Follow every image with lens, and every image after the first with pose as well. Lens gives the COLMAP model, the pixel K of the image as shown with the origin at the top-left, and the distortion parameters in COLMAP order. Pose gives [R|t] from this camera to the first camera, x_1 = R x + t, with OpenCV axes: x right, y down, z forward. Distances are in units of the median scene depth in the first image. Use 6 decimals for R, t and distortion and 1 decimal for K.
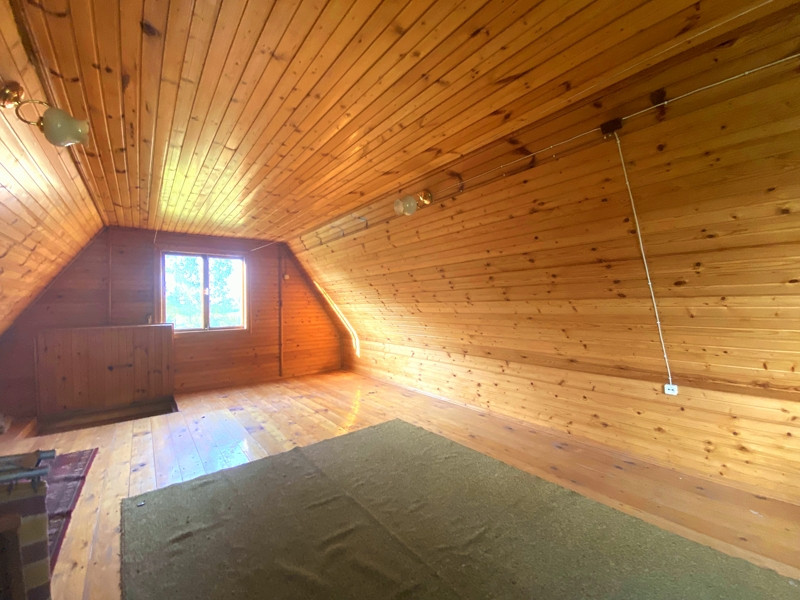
lens RADIAL K [[321.4, 0, 397.7], [0, 321.4, 300.5], [0, 0, 1]] dist [-0.012508, -0.008680]
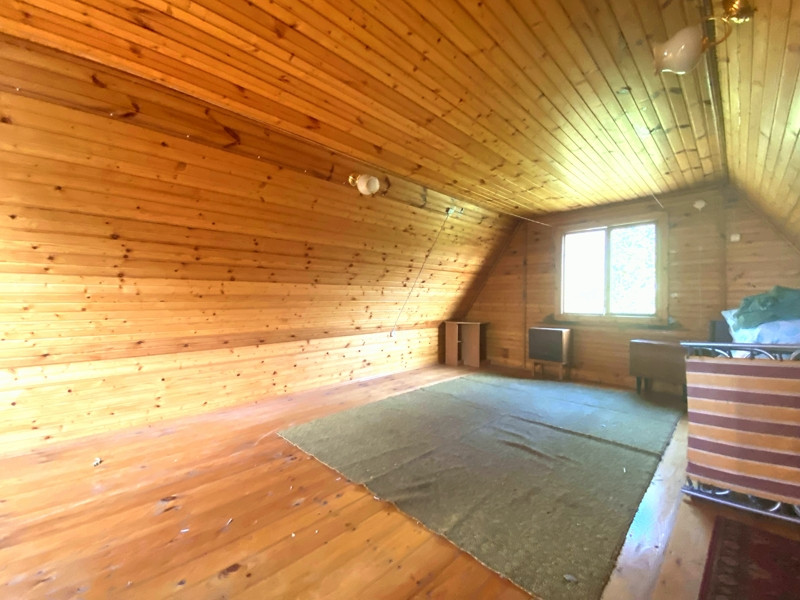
lens RADIAL K [[321.4, 0, 397.4], [0, 321.4, 303.5], [0, 0, 1]] dist [-0.012508, -0.008680]
pose [[-0.118940, 0.008323, 0.992867, -0.851365], [-0.006510, 0.999937, -0.009162, 0.077289], [-0.992880, -0.007553, -0.118878, 0.883102]]
